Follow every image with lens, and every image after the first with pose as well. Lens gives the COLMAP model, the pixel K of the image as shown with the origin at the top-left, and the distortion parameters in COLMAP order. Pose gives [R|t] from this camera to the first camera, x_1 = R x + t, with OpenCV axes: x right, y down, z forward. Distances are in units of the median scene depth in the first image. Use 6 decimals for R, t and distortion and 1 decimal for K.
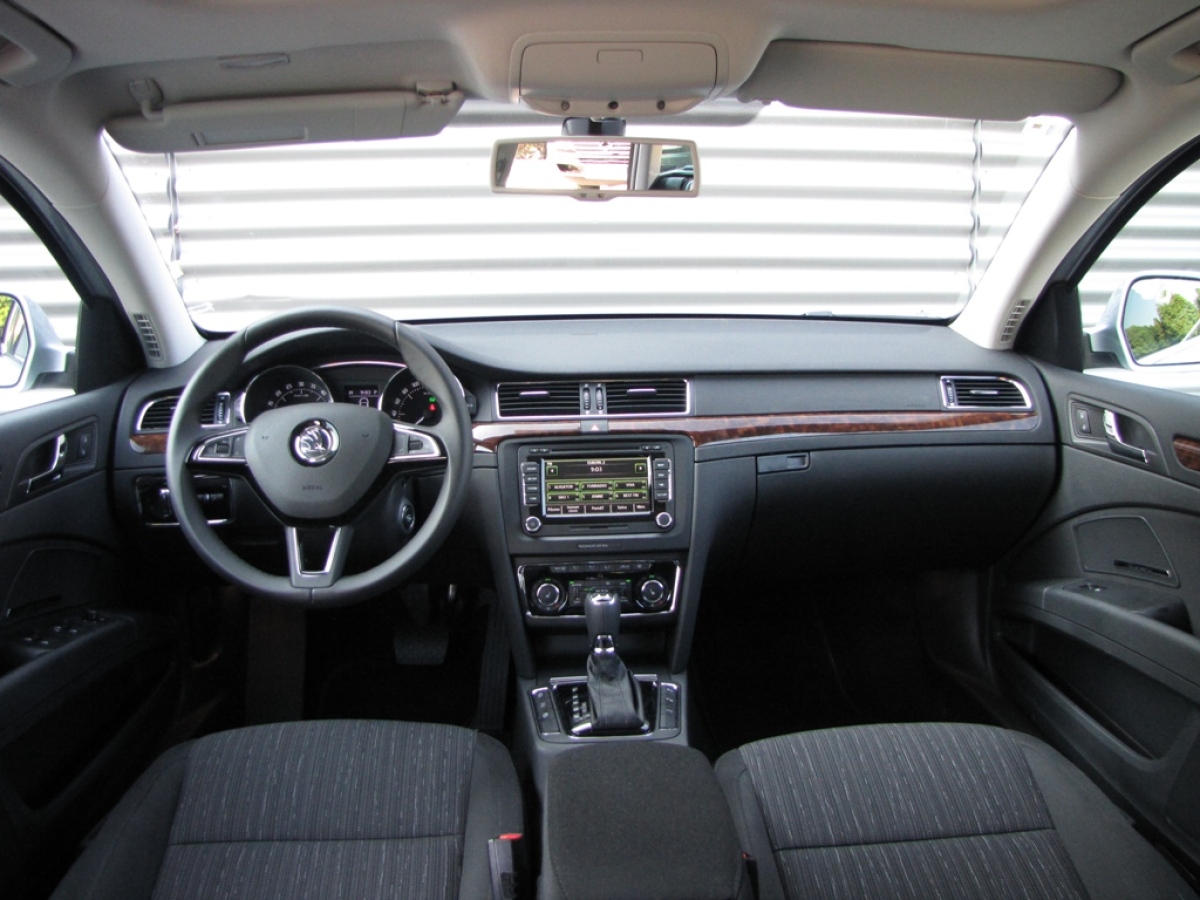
lens RADIAL K [[1035.8, 0, 601.3], [0, 1035.8, 416.7], [0, 0, 1]] dist [-0.199189, 0.181841]
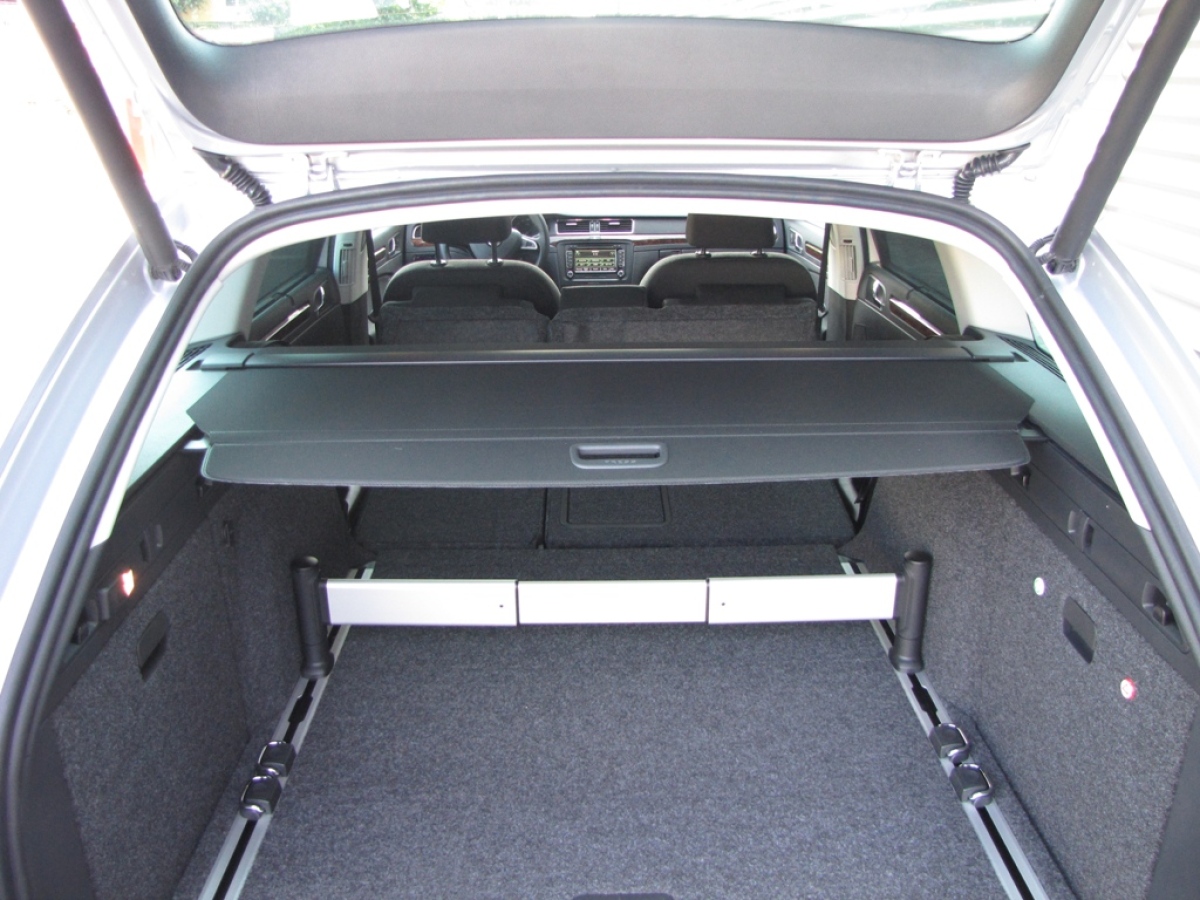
lens RADIAL K [[1035.8, 0, 601.3], [0, 1035.8, 416.7], [0, 0, 1]] dist [-0.199189, 0.181841]
pose [[0.998439, 0.020048, -0.052125, 0.152101], [-0.010107, 0.982801, 0.184391, -0.024754], [0.054926, -0.183576, 0.981470, -1.597861]]
